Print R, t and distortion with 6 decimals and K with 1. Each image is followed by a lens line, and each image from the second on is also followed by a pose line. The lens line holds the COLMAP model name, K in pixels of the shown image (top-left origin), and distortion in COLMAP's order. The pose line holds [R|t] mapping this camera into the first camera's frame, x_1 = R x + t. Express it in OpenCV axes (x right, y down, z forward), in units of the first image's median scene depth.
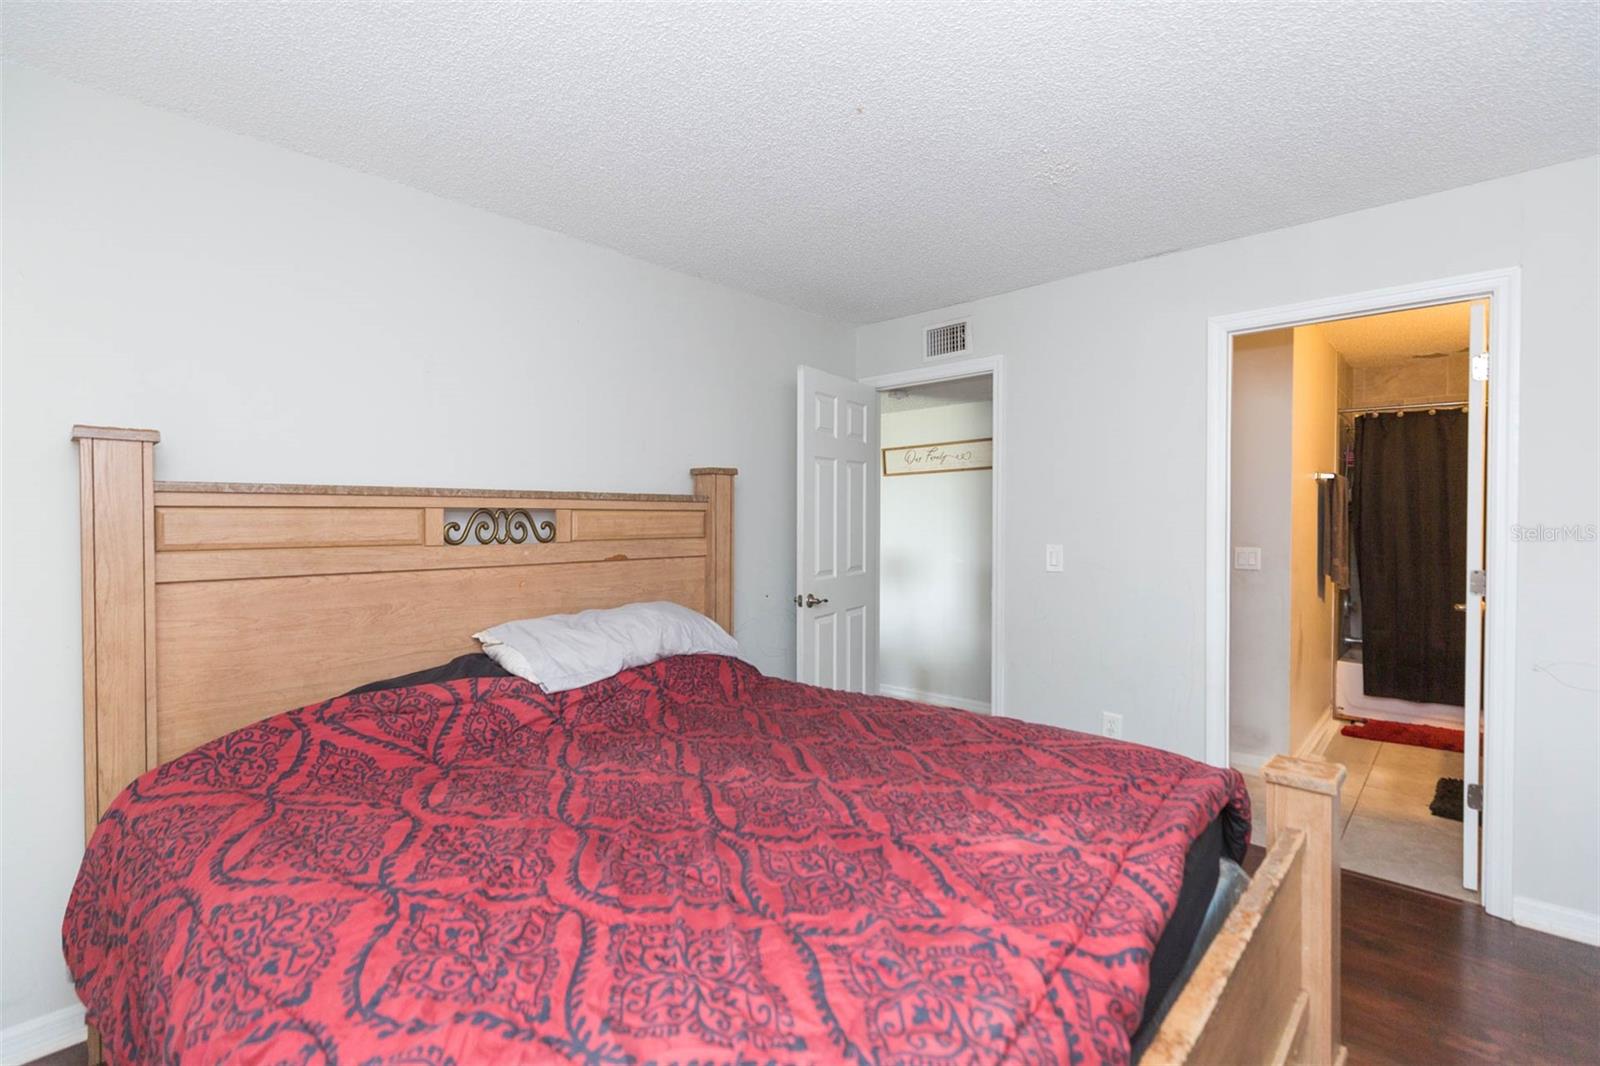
lens RADIAL K [[726.0, 0, 796.3], [0, 726.0, 534.5], [0, 0, 1]] dist [0.002068, -0.000858]
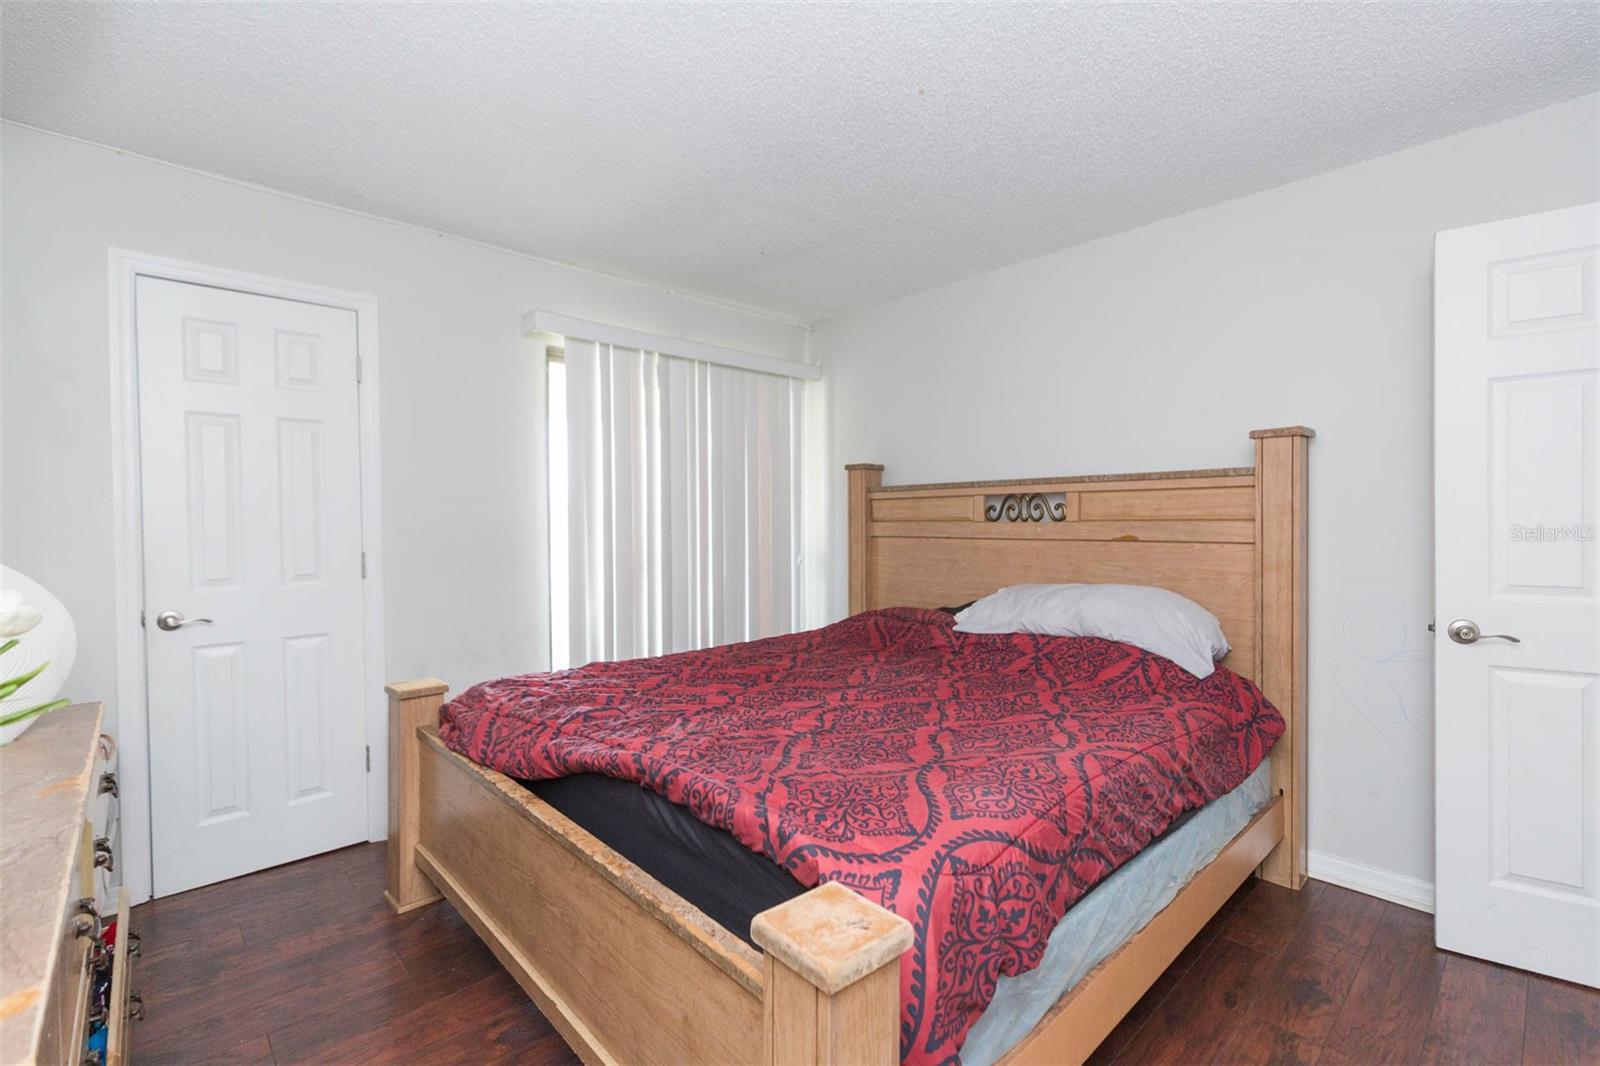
lens RADIAL K [[726.0, 0, 796.9], [0, 726.0, 524.9], [0, 0, 1]] dist [0.002068, -0.000858]
pose [[-0.086675, 0.024432, -0.995937, 0.826261], [0.000155, 0.999700, 0.024511, -0.011717], [0.996237, 0.001970, -0.086653, 0.668076]]
